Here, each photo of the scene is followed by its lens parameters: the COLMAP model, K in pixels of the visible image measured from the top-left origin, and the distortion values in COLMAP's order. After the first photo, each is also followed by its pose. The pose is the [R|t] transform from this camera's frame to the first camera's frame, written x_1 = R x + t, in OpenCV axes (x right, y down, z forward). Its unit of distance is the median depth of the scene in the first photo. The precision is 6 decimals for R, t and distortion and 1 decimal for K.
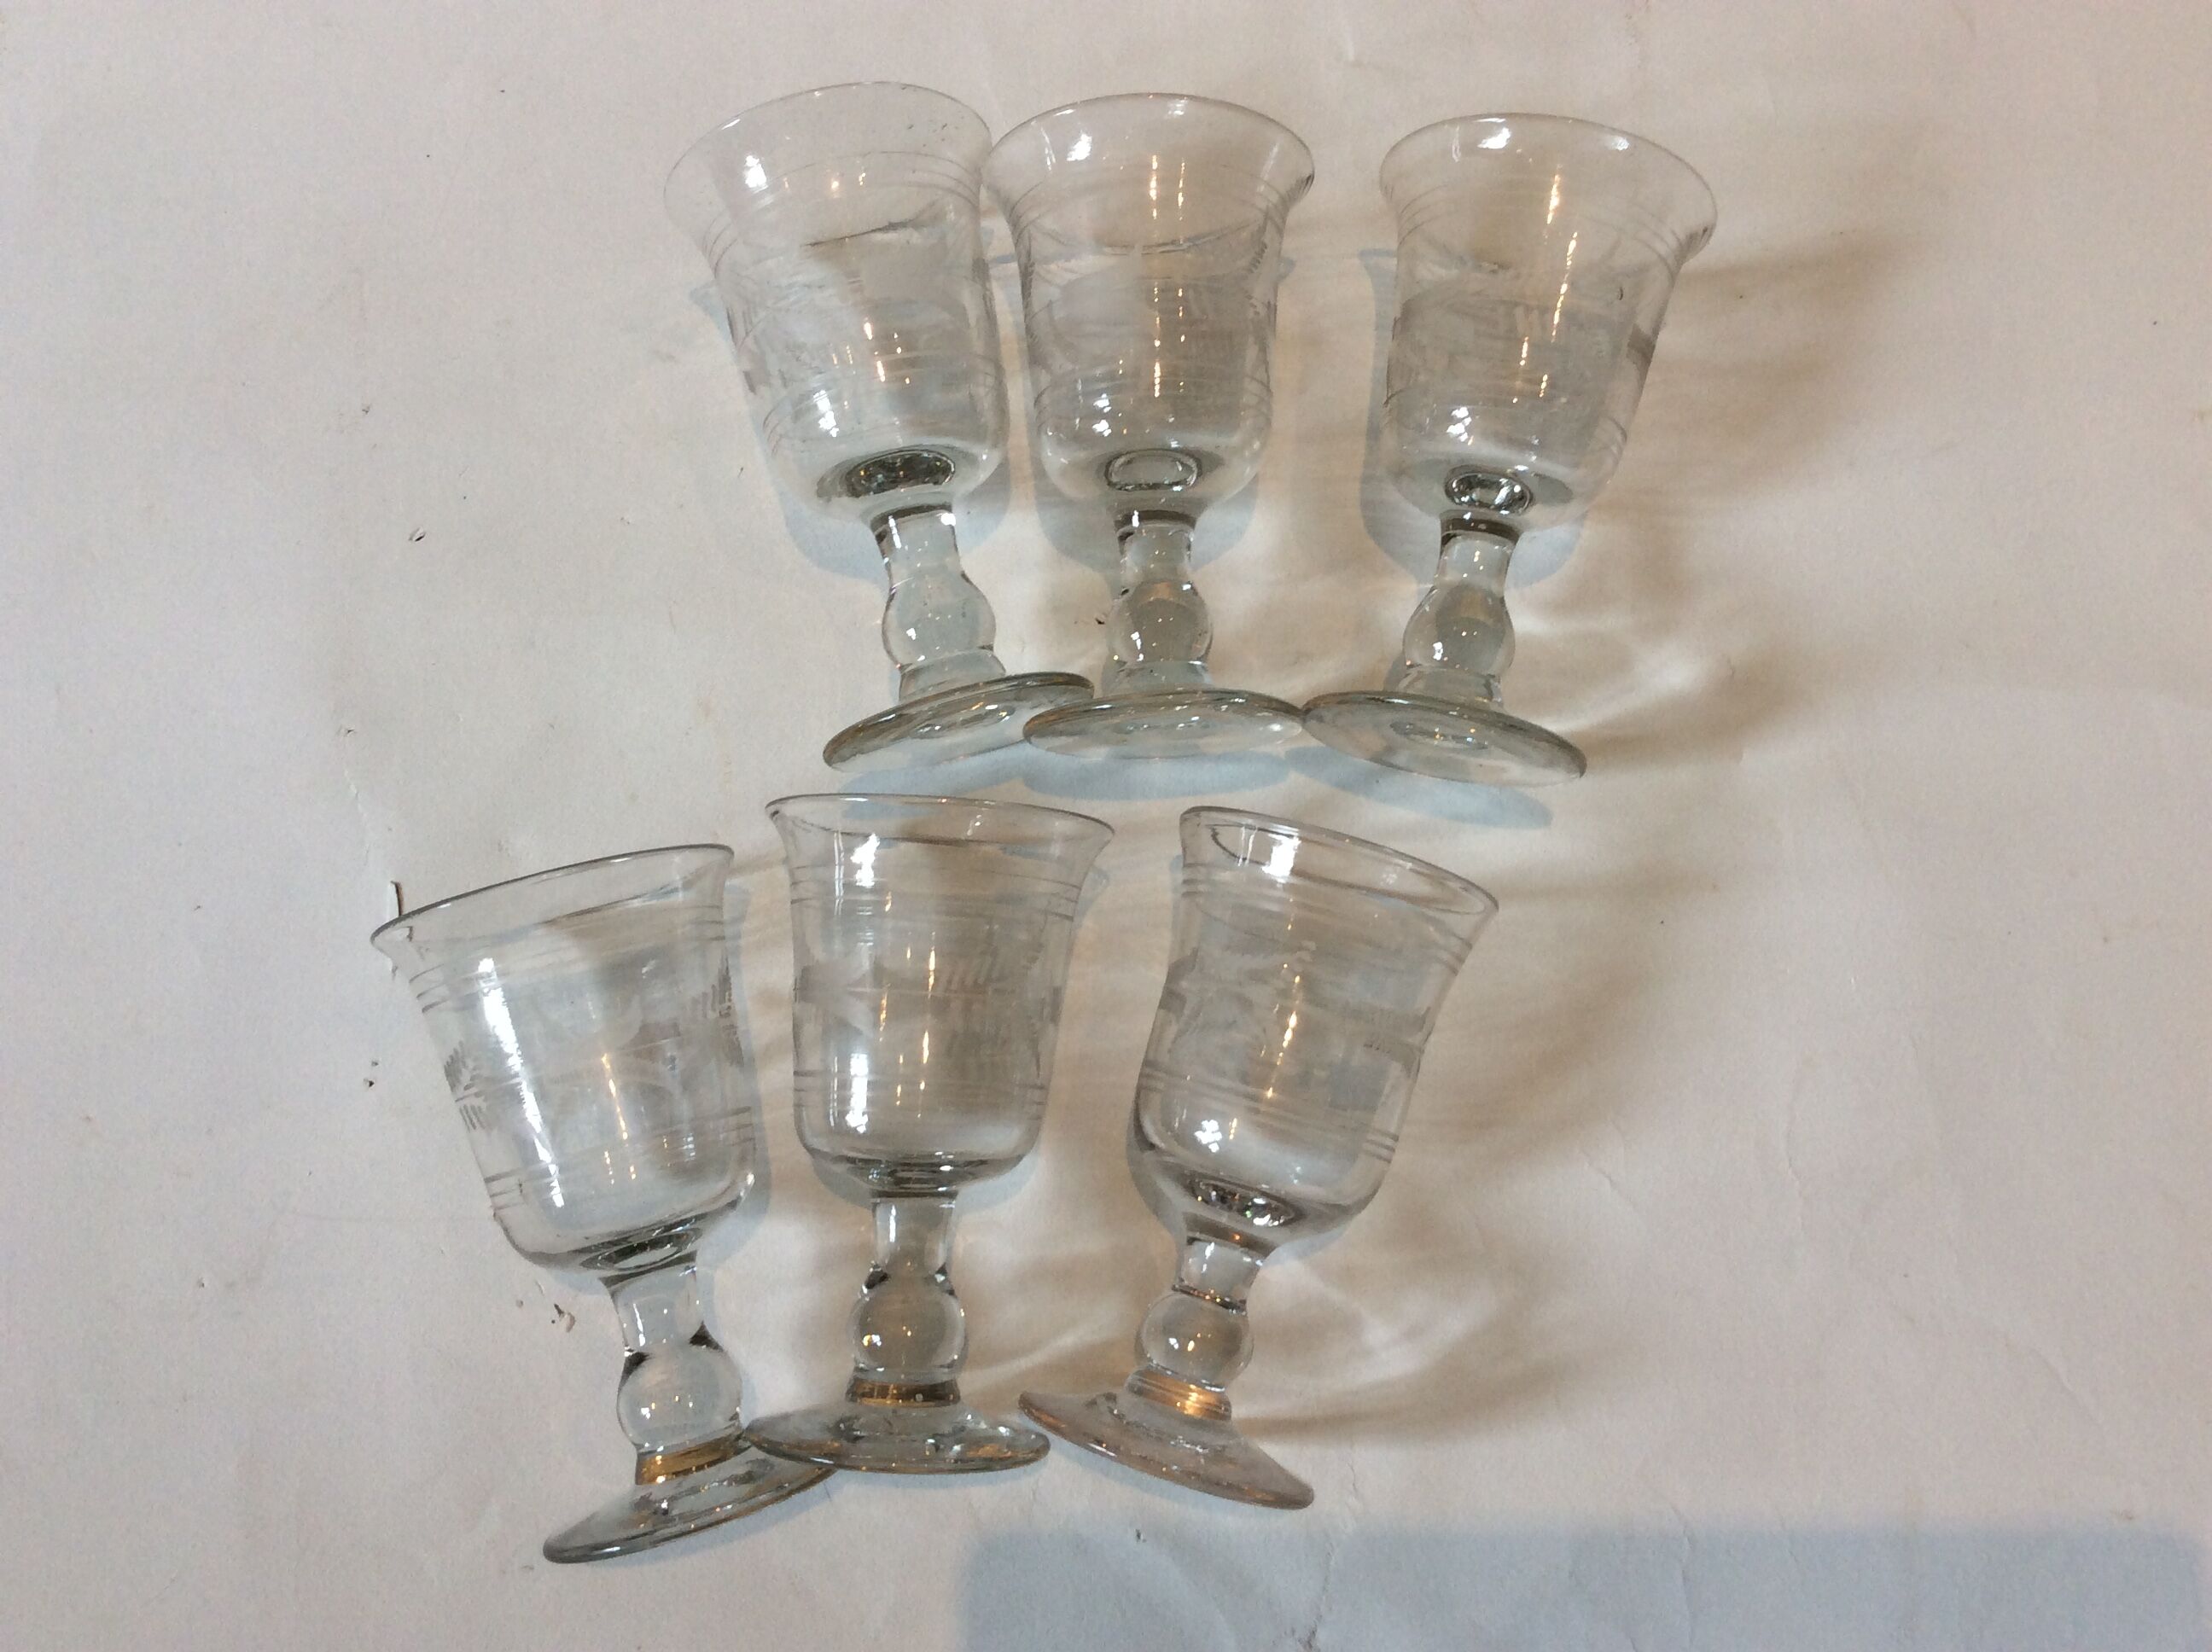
lens RADIAL K [[1783.9, 0, 1106.0], [0, 1783.9, 826.0], [0, 0, 1]] dist [-0.006202, -0.004602]
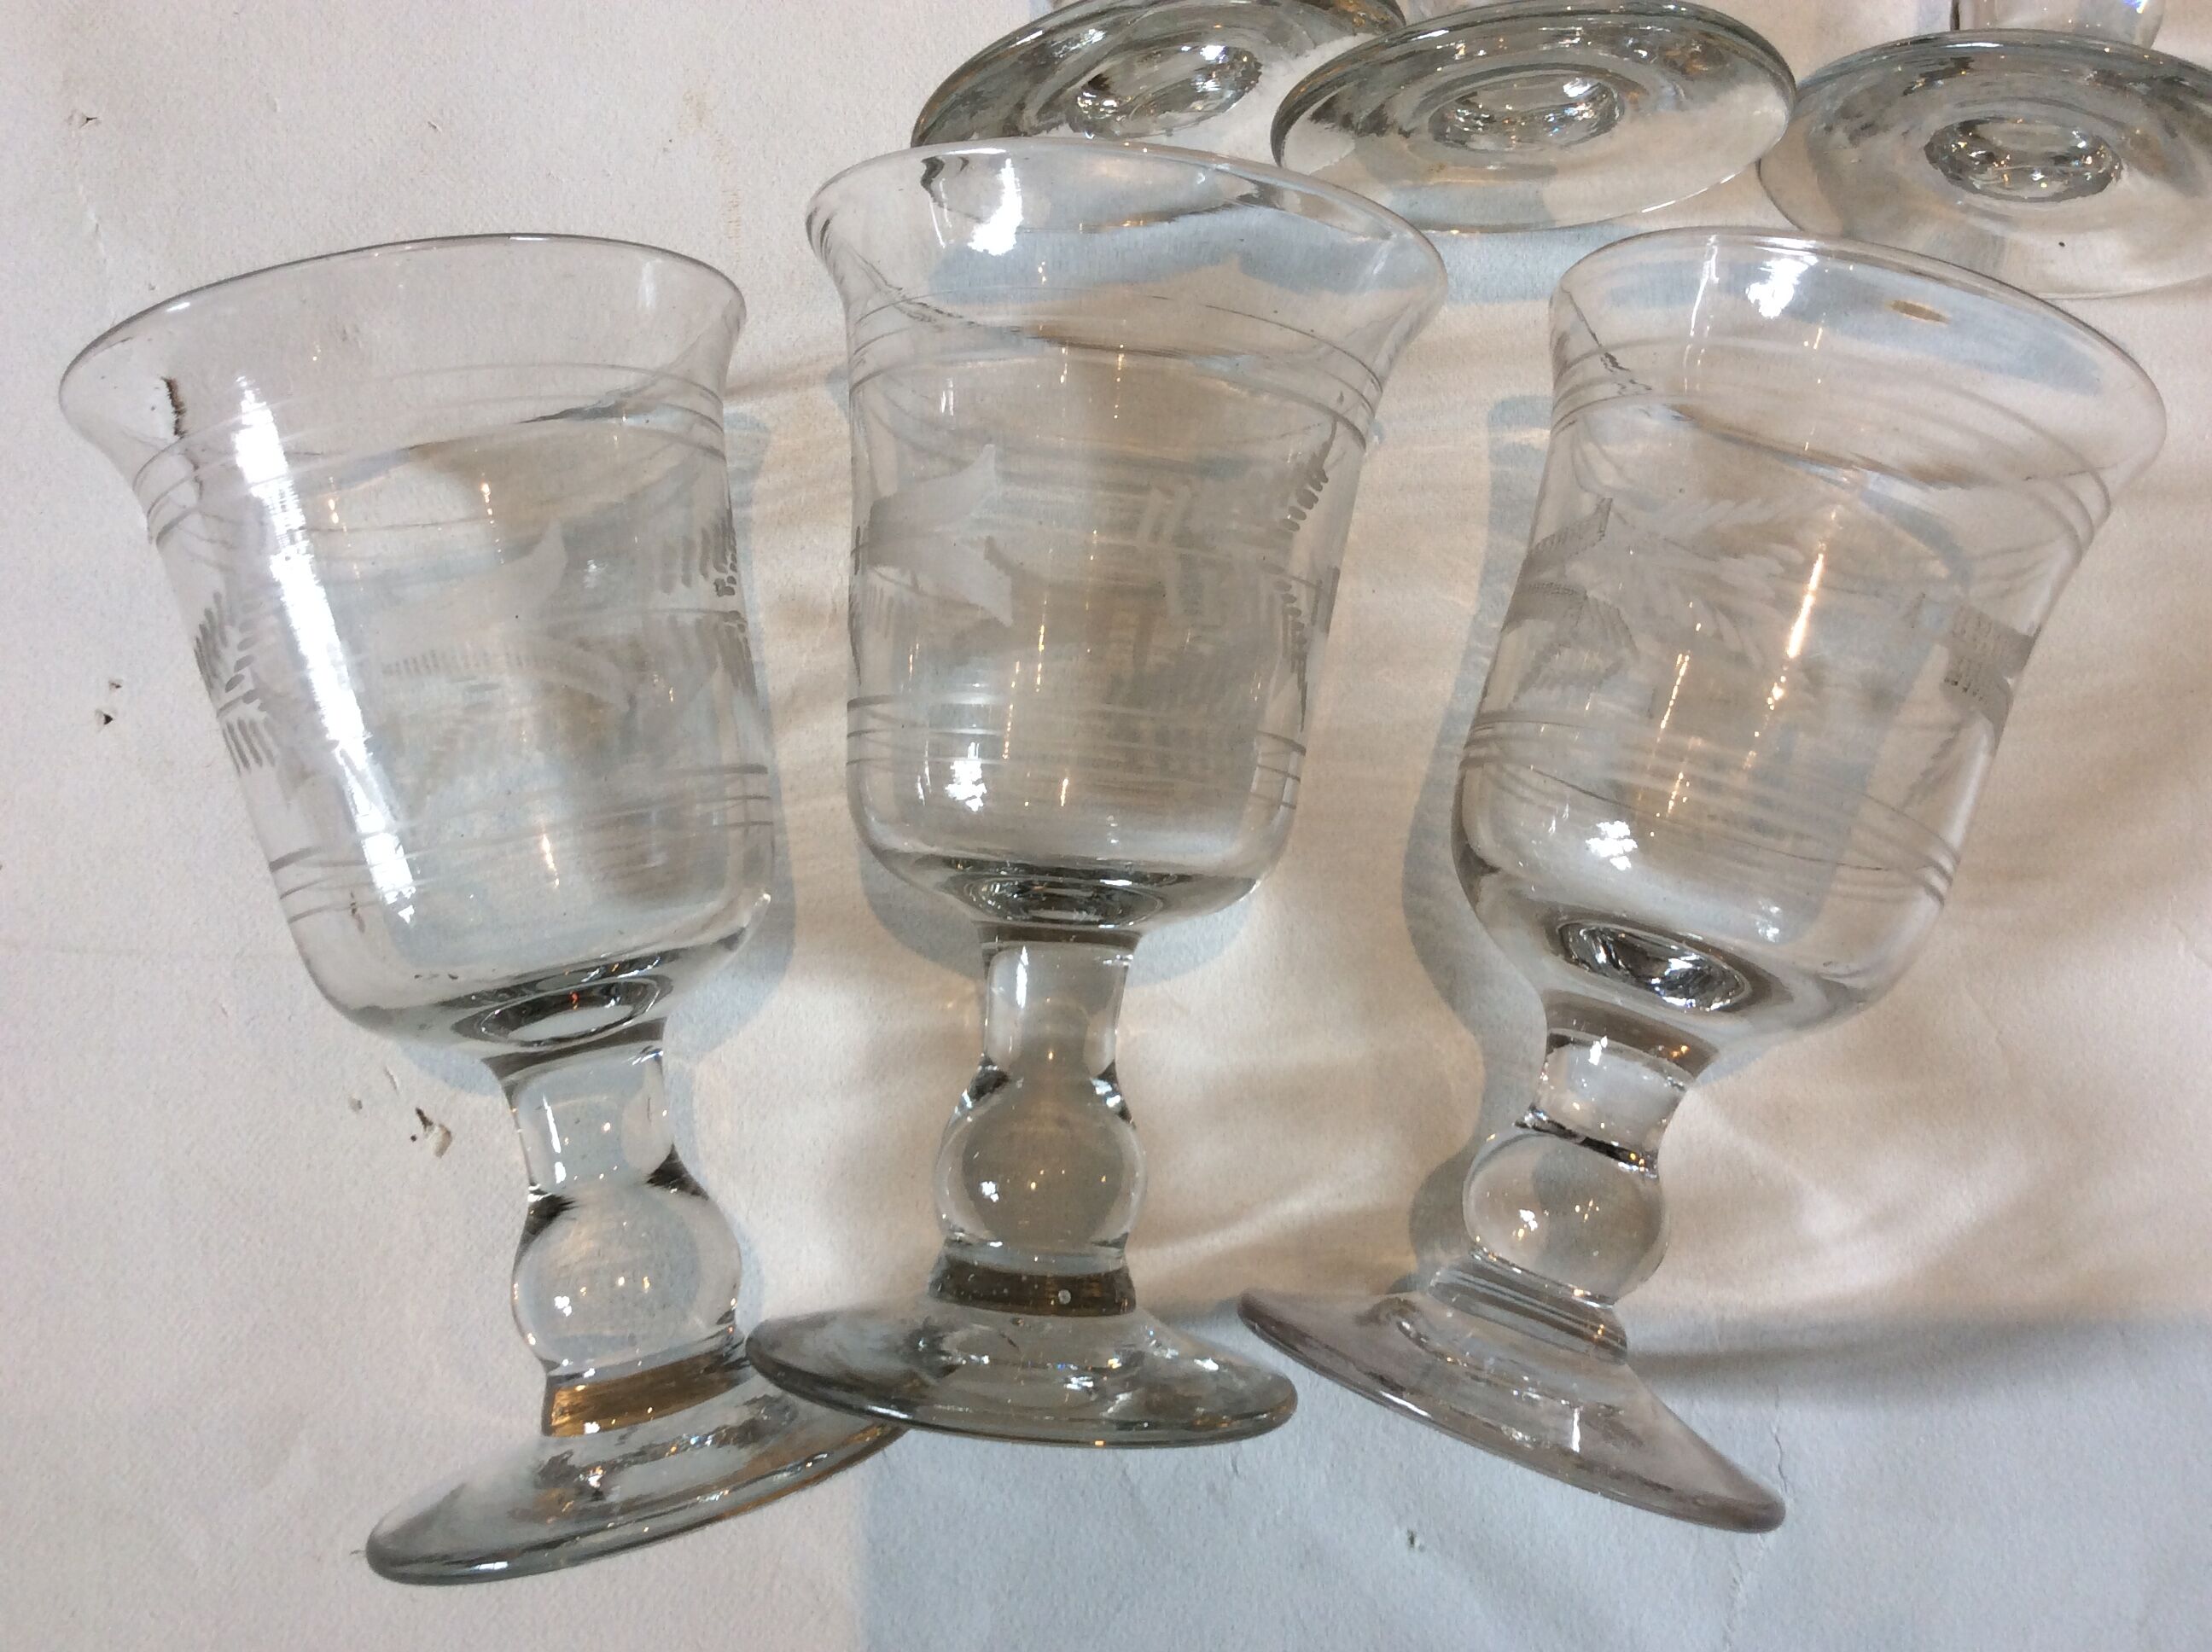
lens RADIAL K [[1989.1, 0, 1106.0], [0, 1989.1, 826.0], [0, 0, 1]] dist [0.027403, -0.160563]
pose [[0.999139, 0.039531, -0.012582, -0.087115], [-0.038227, 0.995124, 0.090923, 0.116561], [0.016115, -0.090364, 0.995778, 0.391597]]
